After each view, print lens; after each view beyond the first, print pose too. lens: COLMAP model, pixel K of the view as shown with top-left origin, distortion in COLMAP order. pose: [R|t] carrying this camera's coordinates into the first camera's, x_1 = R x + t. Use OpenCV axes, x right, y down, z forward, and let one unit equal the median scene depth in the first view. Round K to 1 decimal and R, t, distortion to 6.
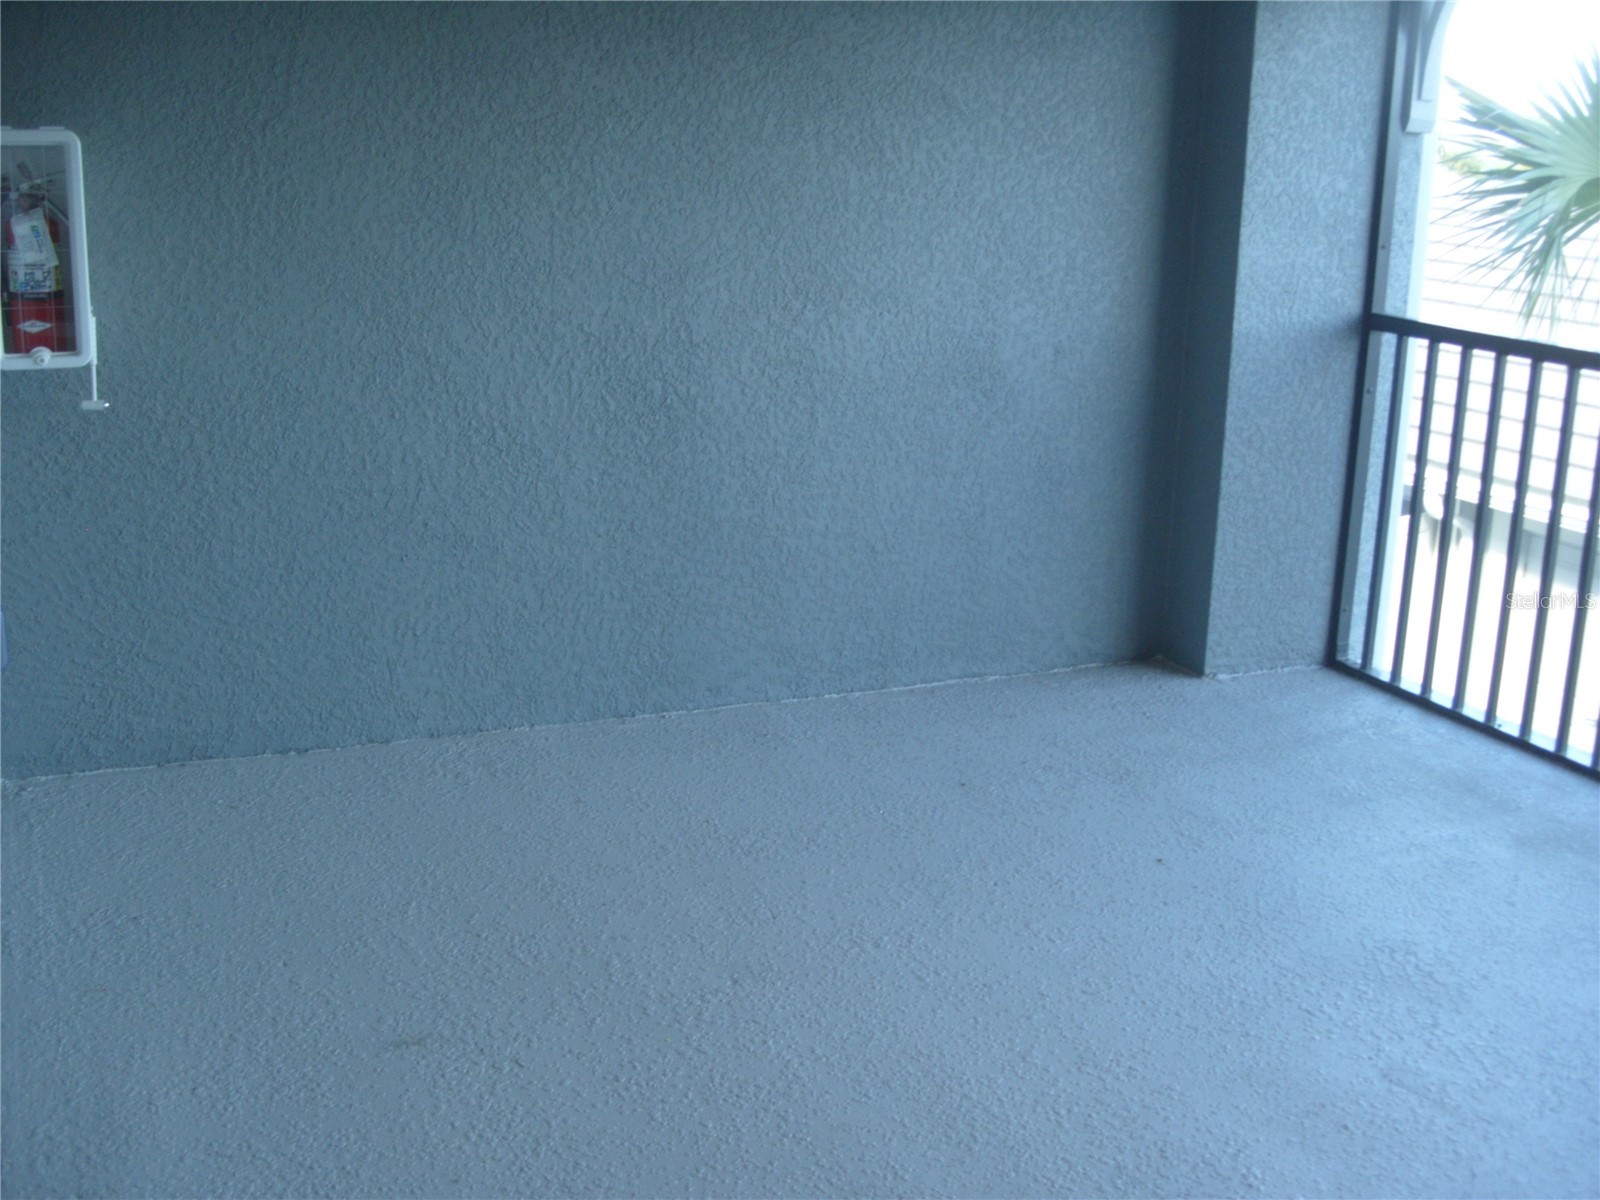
lens RADIAL K [[1784.0, 0, 800.0], [0, 1784.0, 600.0], [0, 0, 1]] dist [-0.238986, 0.320973]
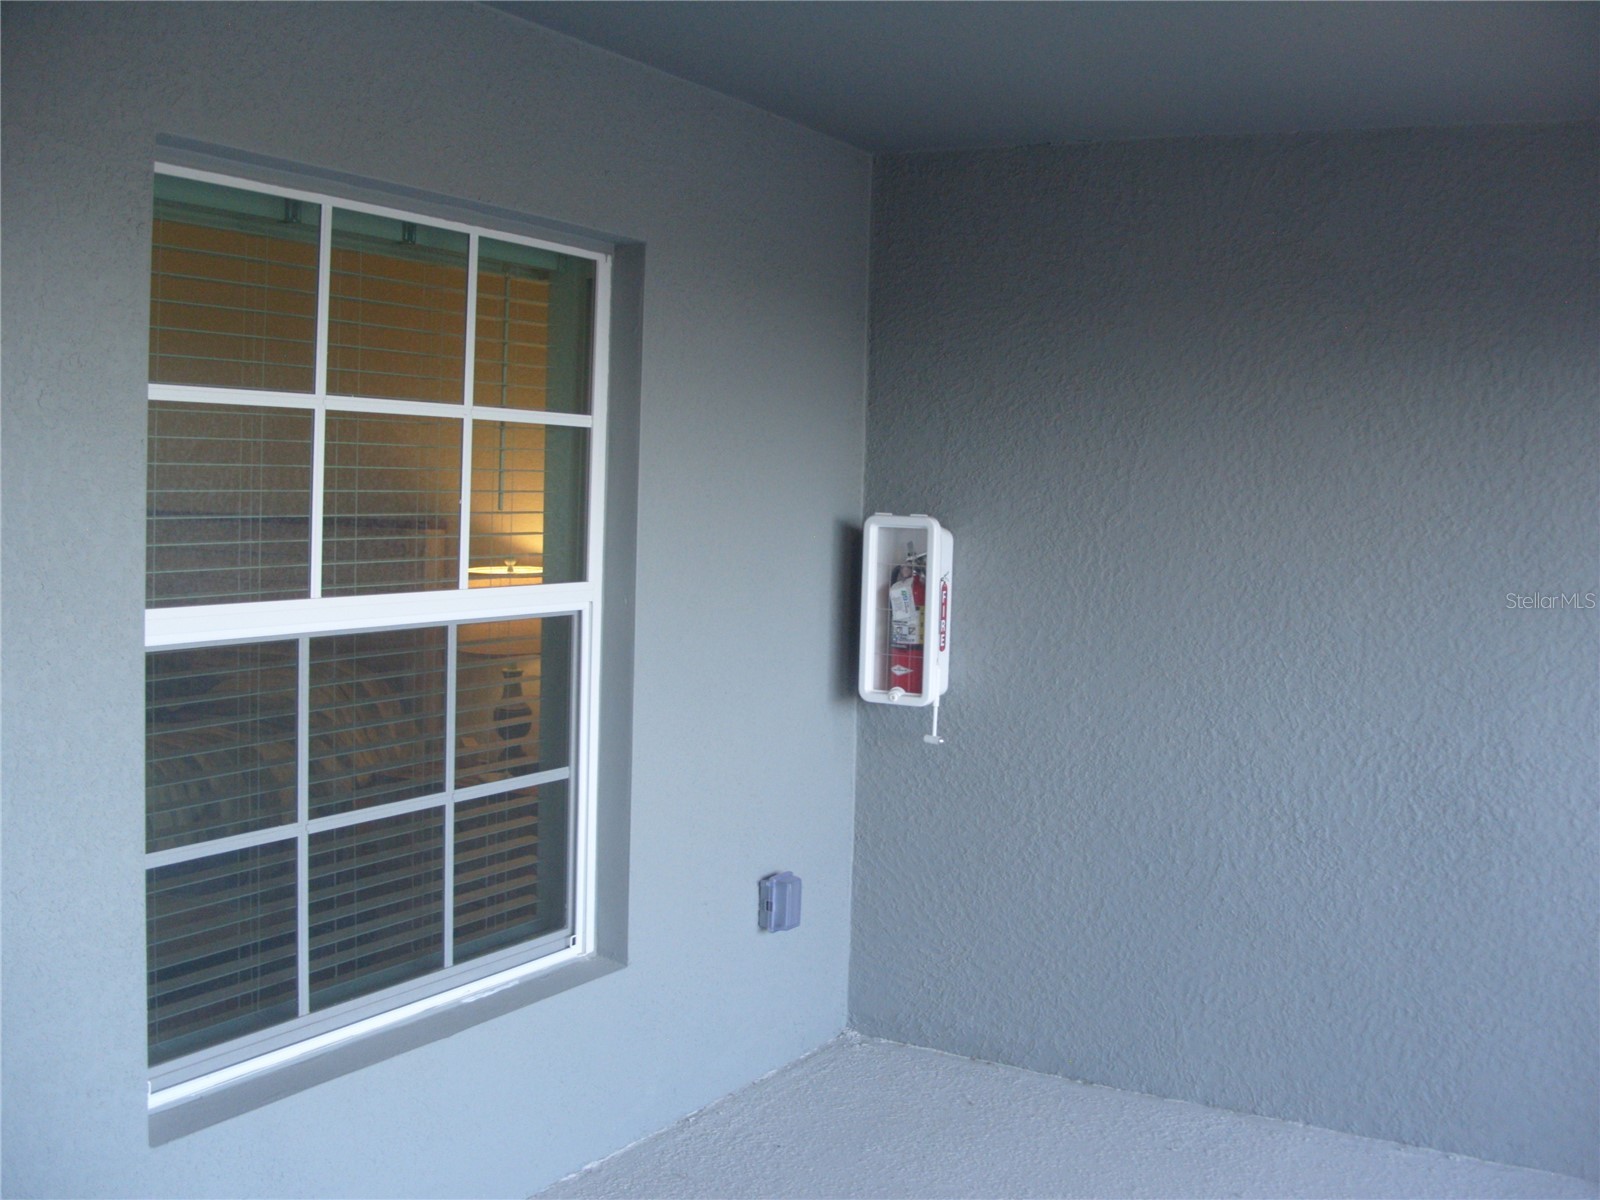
lens RADIAL K [[1784.0, 0, 800.0], [0, 1784.0, 600.0], [0, 0, 1]] dist [-0.238986, 0.320973]
pose [[0.572492, 0.041837, -0.818842, 0.488894], [-0.229650, 0.966905, -0.111157, -0.041536], [0.787092, 0.251684, 0.563153, 0.174615]]
